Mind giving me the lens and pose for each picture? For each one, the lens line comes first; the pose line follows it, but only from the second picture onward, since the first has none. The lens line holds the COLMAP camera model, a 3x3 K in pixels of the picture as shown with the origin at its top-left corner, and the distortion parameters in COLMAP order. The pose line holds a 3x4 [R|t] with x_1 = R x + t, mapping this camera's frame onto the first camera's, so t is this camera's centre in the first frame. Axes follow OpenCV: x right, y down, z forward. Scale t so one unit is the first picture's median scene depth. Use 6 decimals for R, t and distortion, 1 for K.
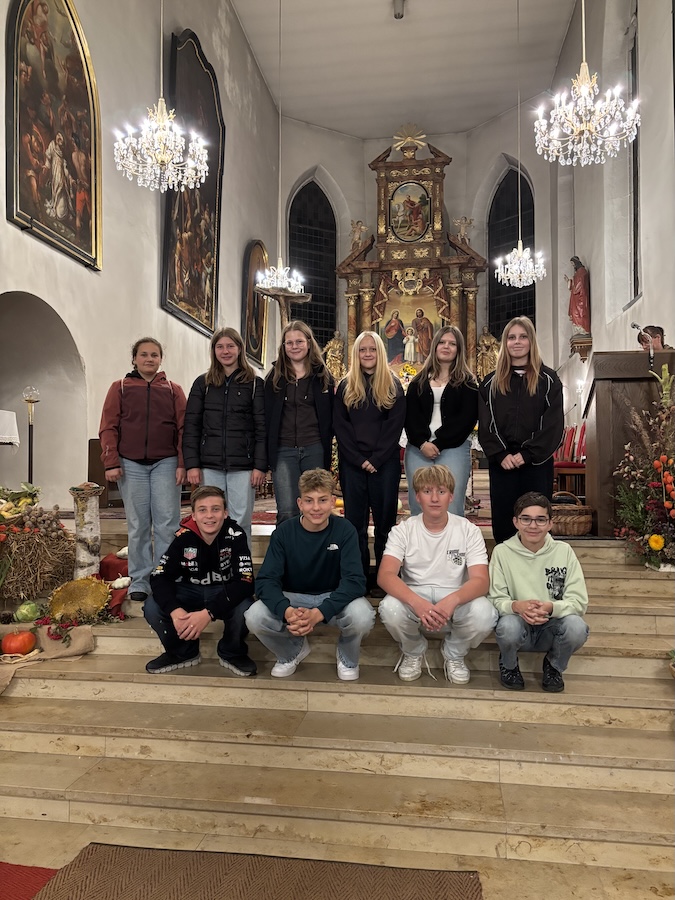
lens RADIAL K [[669.9, 0, 341.2], [0, 669.9, 441.1], [0, 0, 1]] dist [0.046672, -0.056595]
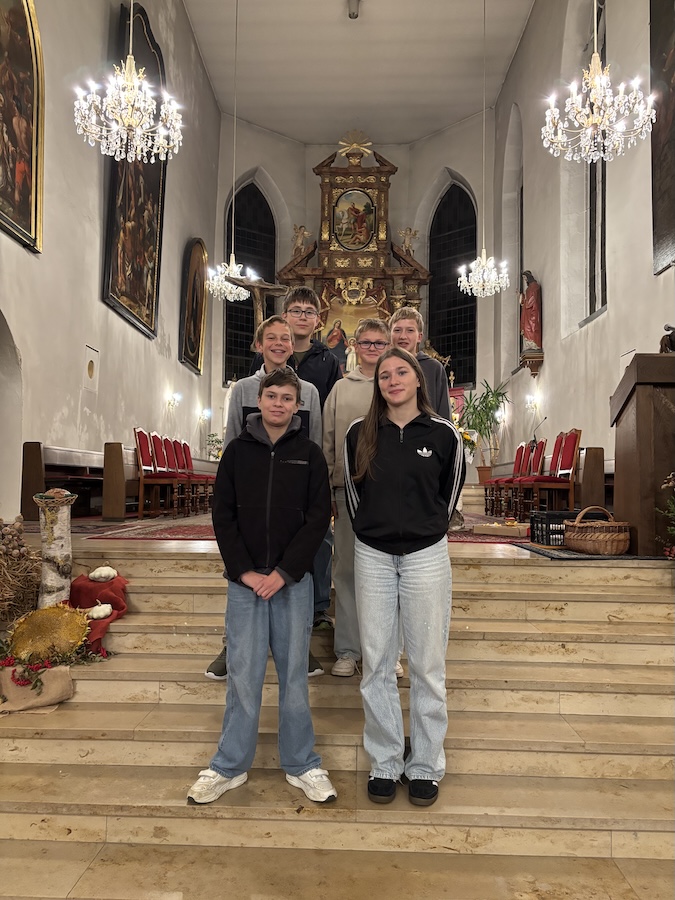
lens RADIAL K [[669.9, 0, 333.2], [0, 669.9, 449.1], [0, 0, 1]] dist [0.046672, -0.056595]
pose [[0.993203, 0.020135, 0.114641, -0.070995], [-0.018995, 0.999759, -0.011031, 0.007953], [-0.114835, 0.008779, 0.993346, 0.074524]]
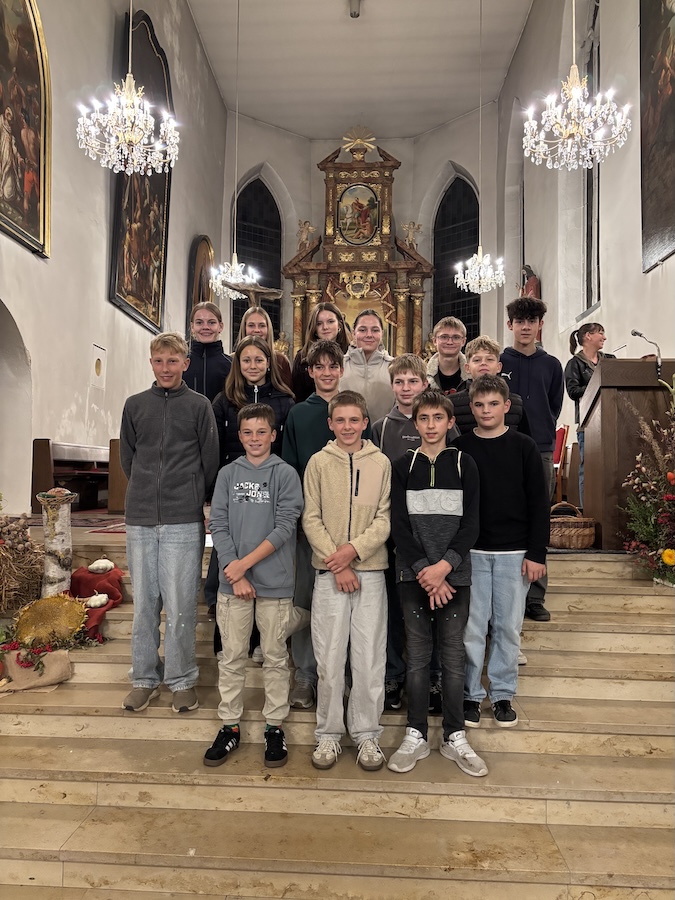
lens RADIAL K [[669.9, 0, 328.7], [0, 669.9, 442.4], [0, 0, 1]] dist [0.046672, -0.056595]
pose [[0.995825, 0.016789, 0.089722, -0.051618], [-0.016496, 0.999856, -0.003999, -0.001134], [-0.089776, 0.002502, 0.995959, 0.038460]]
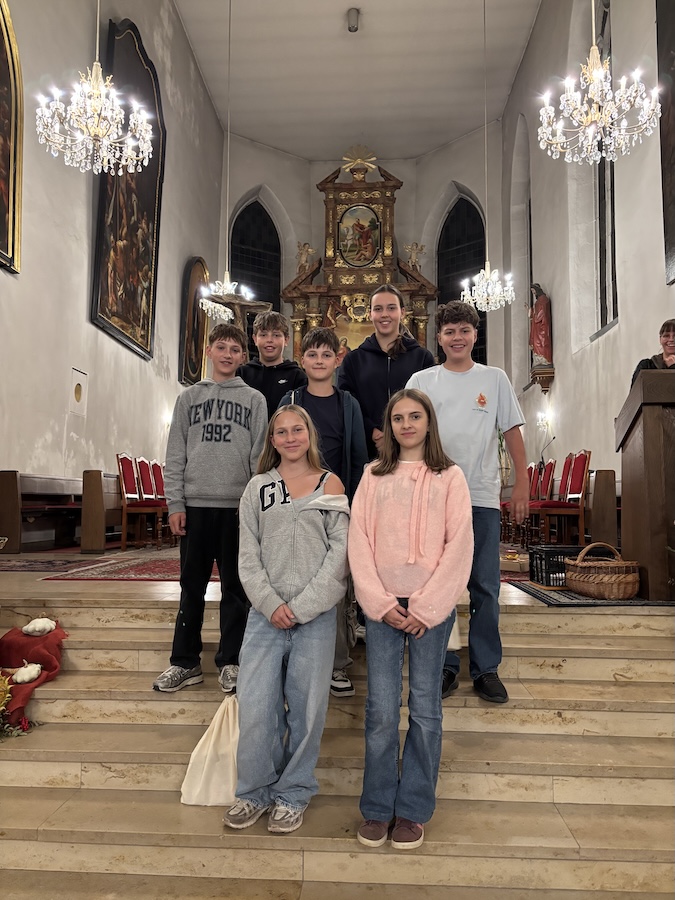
lens RADIAL K [[669.9, 0, 333.6], [0, 669.9, 451.1], [0, 0, 1]] dist [0.046672, -0.056595]
pose [[0.996027, 0.011004, 0.088374, -0.033148], [-0.008068, 0.999406, -0.033505, -0.002709], [-0.088691, 0.032659, 0.995524, 0.122504]]
